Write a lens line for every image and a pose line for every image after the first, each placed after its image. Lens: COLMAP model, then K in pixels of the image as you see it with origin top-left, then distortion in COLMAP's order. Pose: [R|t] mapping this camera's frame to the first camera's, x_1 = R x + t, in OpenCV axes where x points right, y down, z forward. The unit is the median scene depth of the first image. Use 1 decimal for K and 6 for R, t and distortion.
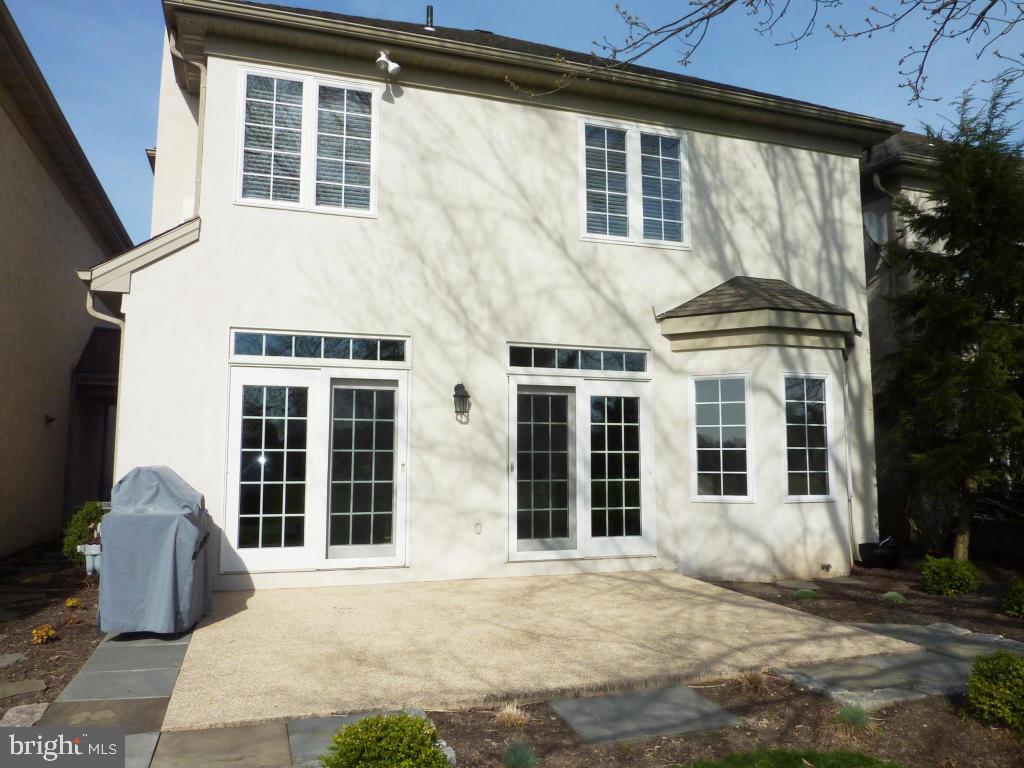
lens RADIAL K [[760.2, 0, 509.1], [0, 760.2, 384.4], [0, 0, 1]] dist [-0.015219, -0.031851]
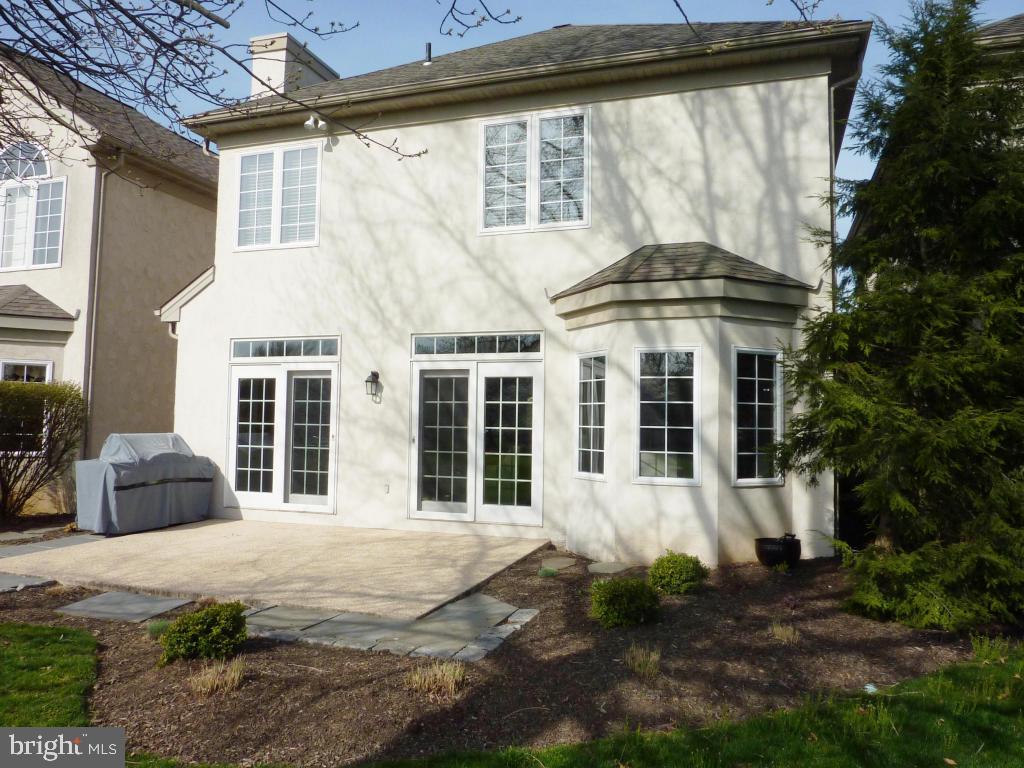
lens RADIAL K [[760.2, 0, 503.5], [0, 760.2, 383.0], [0, 0, 1]] dist [-0.015219, -0.031851]
pose [[0.797732, -0.020652, -0.602658, 0.796793], [0.046975, 0.998505, 0.027963, -0.005242], [0.601180, -0.050617, 0.797509, 0.137153]]
